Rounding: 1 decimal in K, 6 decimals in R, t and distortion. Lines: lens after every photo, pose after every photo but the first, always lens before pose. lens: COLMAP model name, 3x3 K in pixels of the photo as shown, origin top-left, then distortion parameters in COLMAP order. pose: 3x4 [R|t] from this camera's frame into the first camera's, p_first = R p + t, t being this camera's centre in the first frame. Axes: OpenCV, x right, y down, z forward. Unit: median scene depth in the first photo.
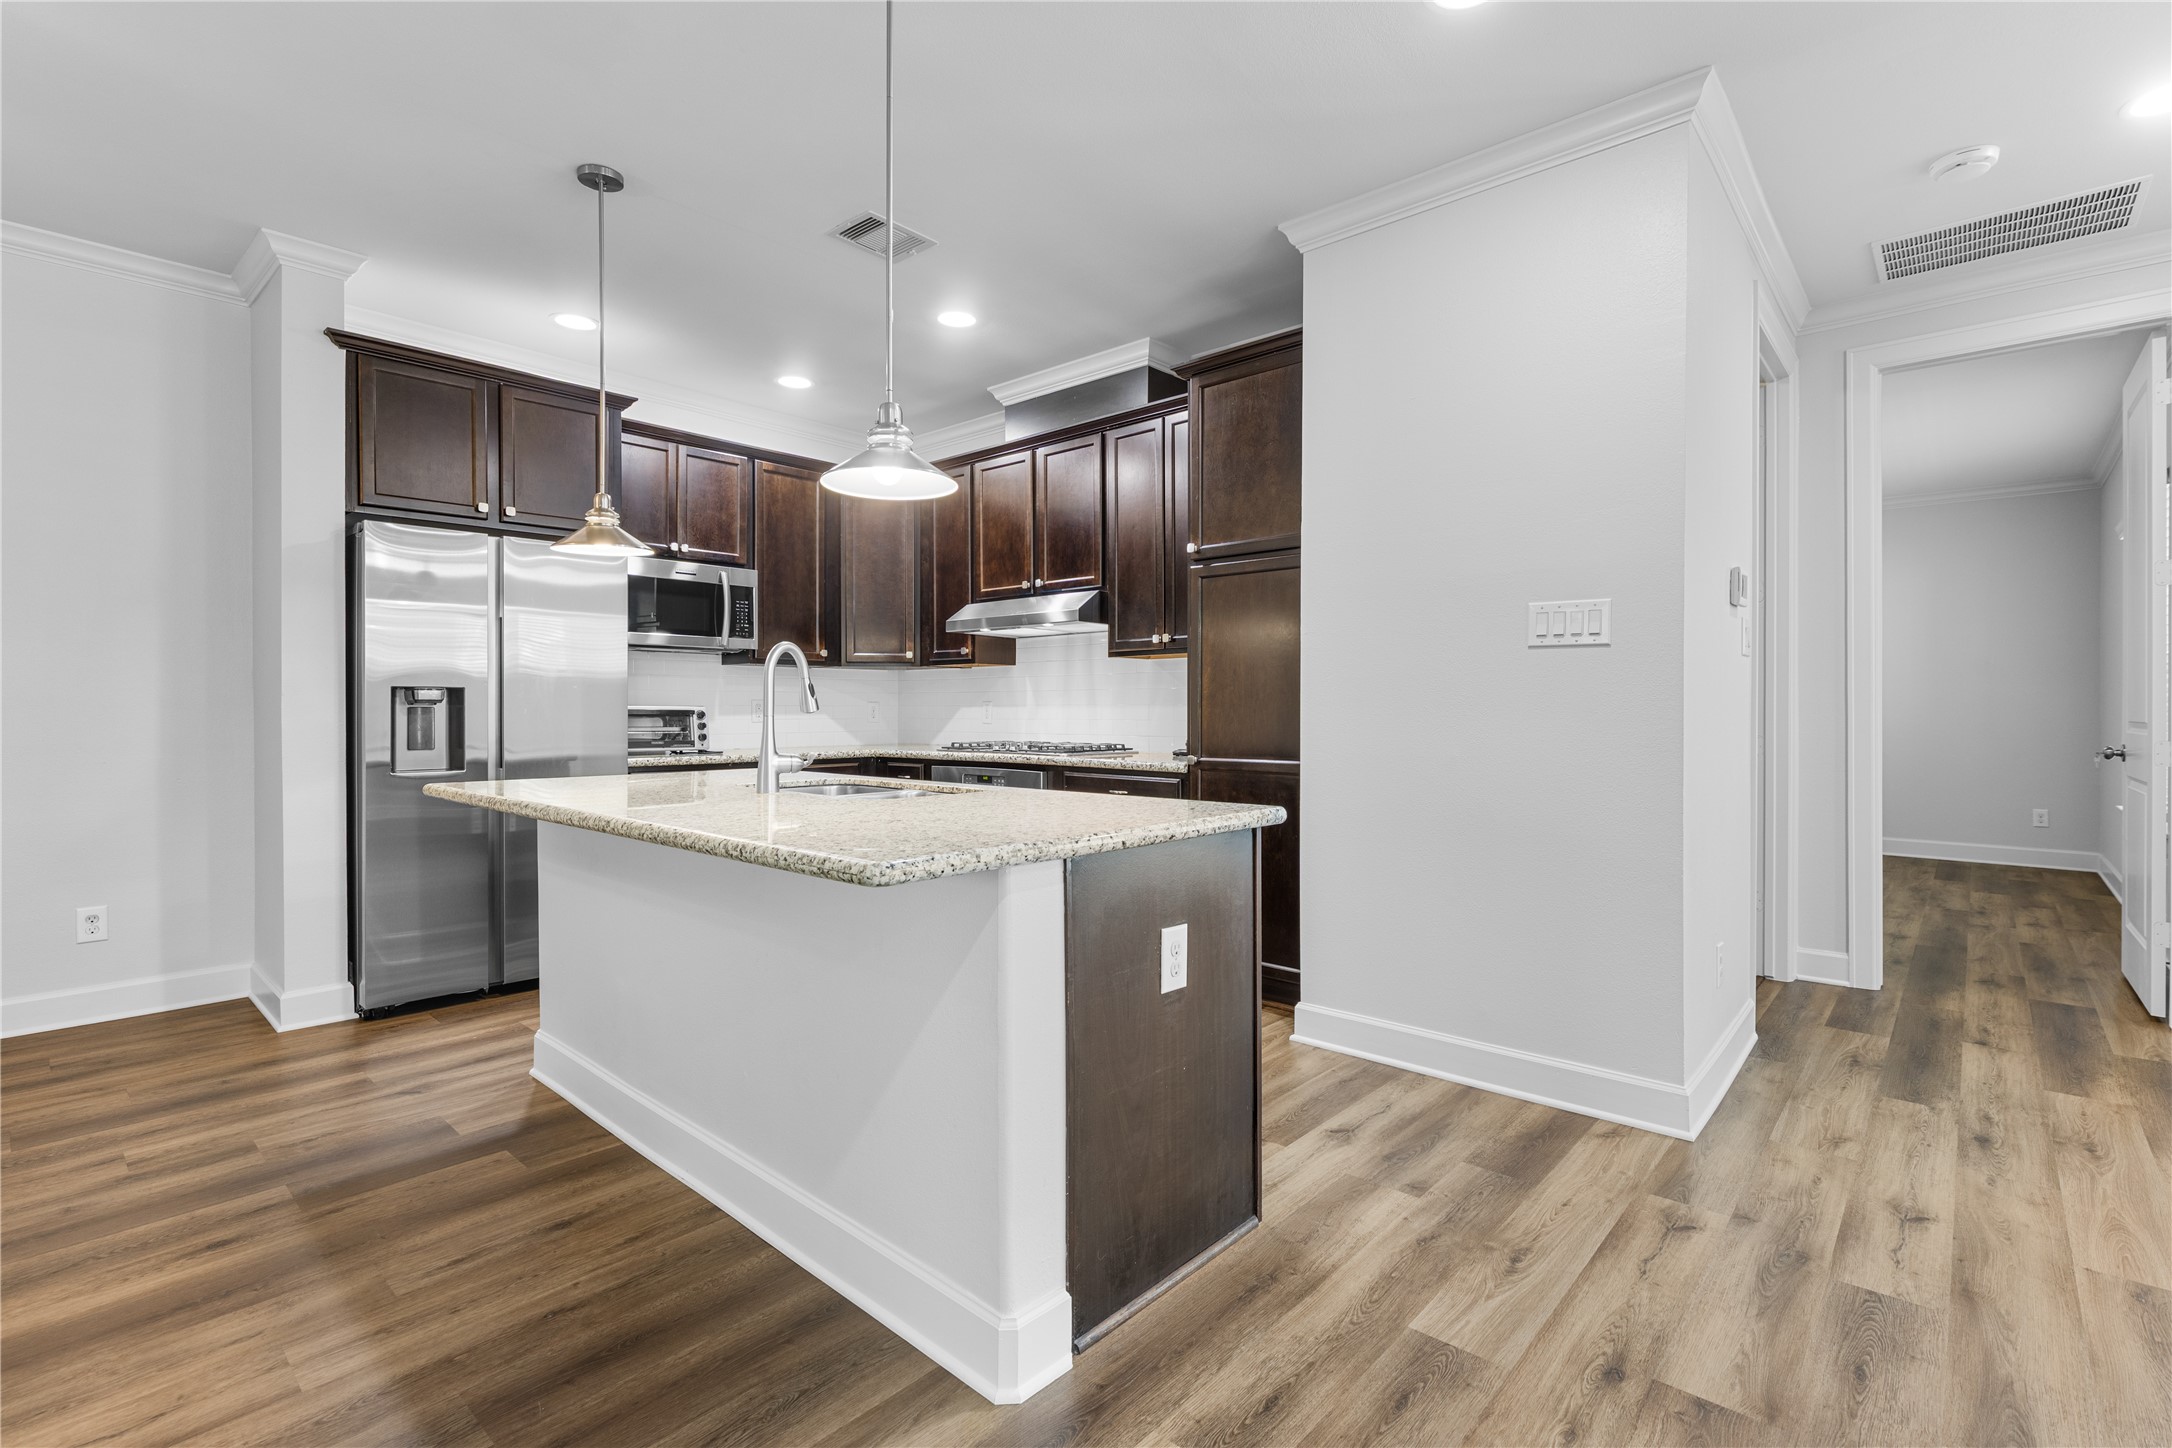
lens RADIAL K [[1018.1, 0, 1117.7], [0, 1018.1, 728.9], [0, 0, 1]] dist [0.000654, -0.000097]
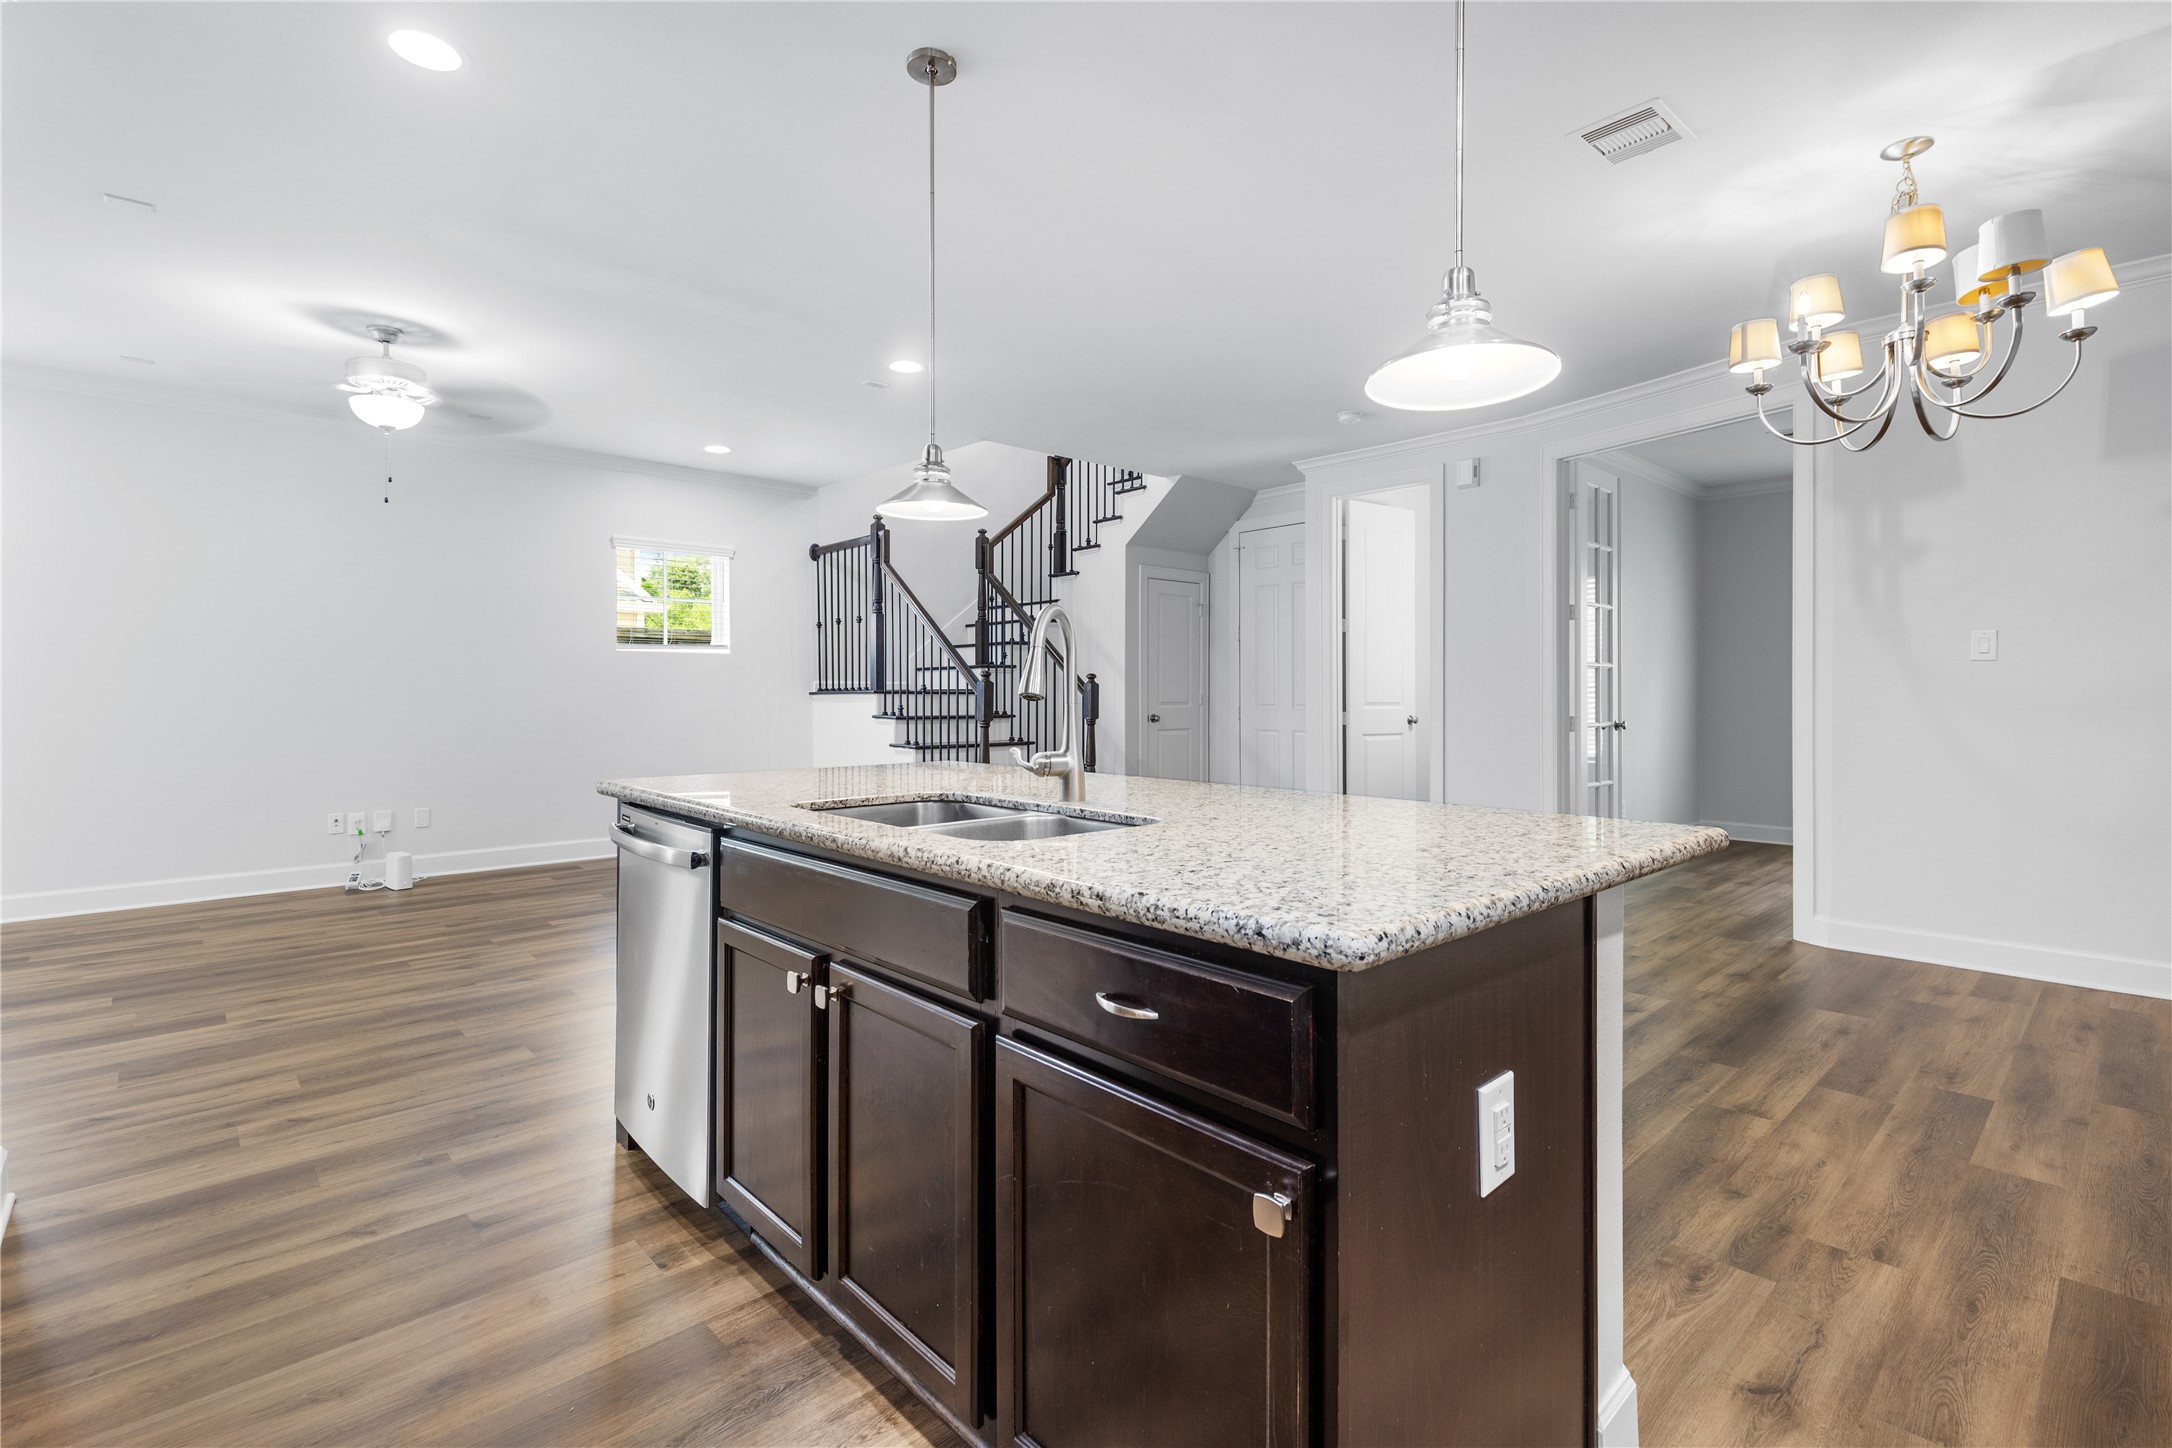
lens RADIAL K [[996.6, 0, 1089.7], [0, 996.6, 687.1], [0, 0, 1]] dist [-0.000166, -0.000081]
pose [[-0.993625, 0.001700, 0.112719, -0.292239], [0.003038, 0.999927, 0.011692, -0.022013], [-0.112691, 0.011960, -0.993558, 1.166783]]
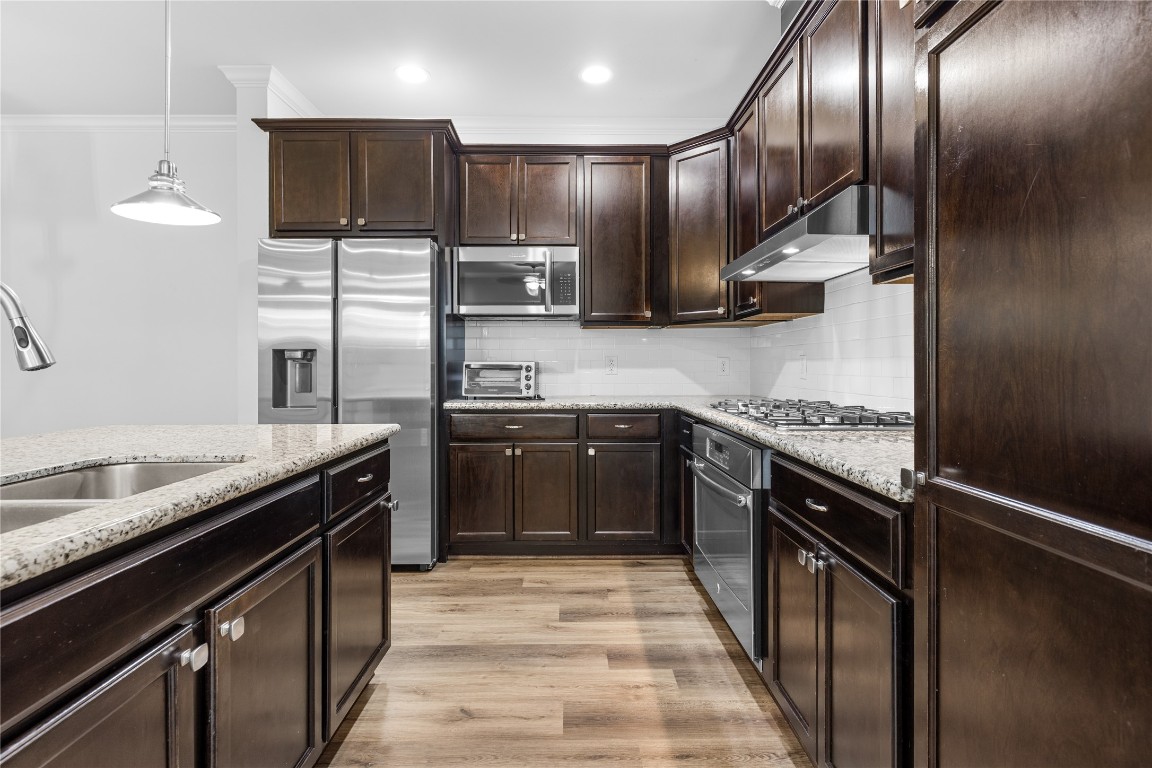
lens RADIAL K [[544.4, 0, 576.0], [0, 544.4, 369.3], [0, 0, 1]] dist [0.003655, 0.000207]
pose [[0.660032, 0.005582, -0.751217, 0.149629], [-0.012678, 0.999913, -0.003709, -0.013365], [0.751131, 0.011972, 0.660045, 0.716944]]
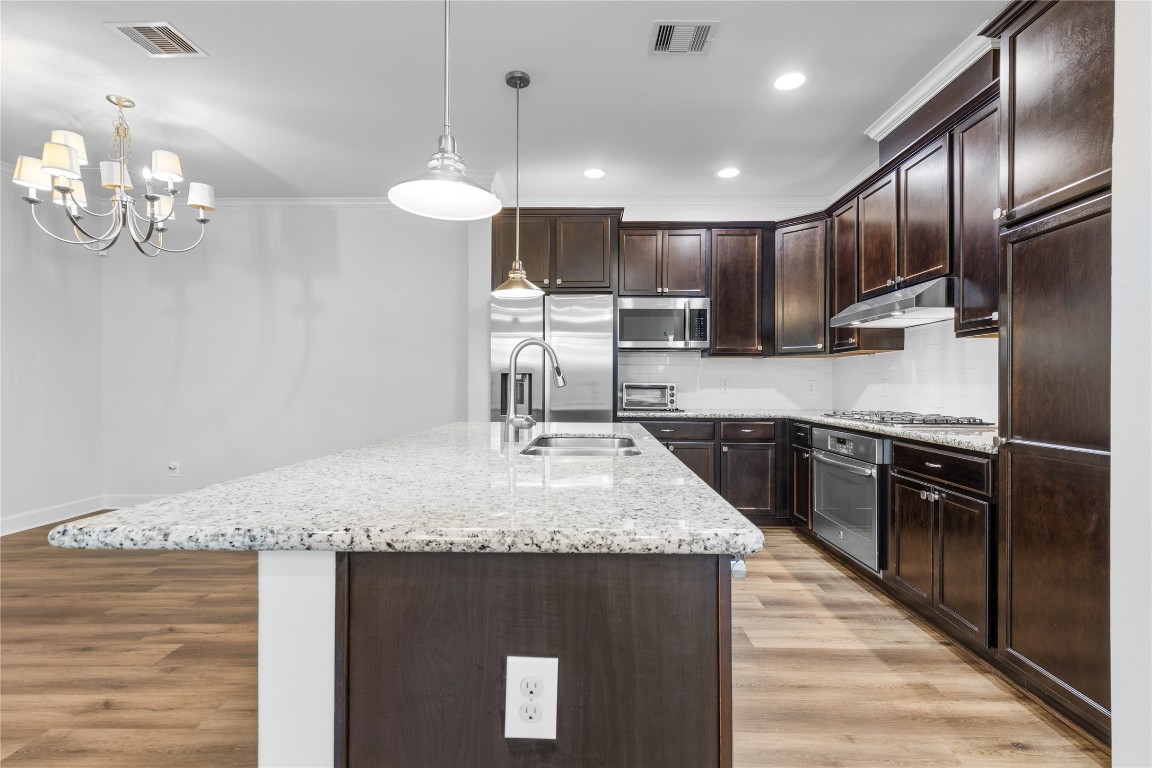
lens RADIAL K [[536.1, 0, 576.7], [0, 536.1, 387.8], [0, 0, 1]] dist [0.004077, 0.000557]
pose [[0.637520, 0.007474, -0.770398, 0.200273], [-0.018033, 0.999824, -0.005223, -0.008388], [0.770223, 0.017223, 0.637542, 0.376515]]
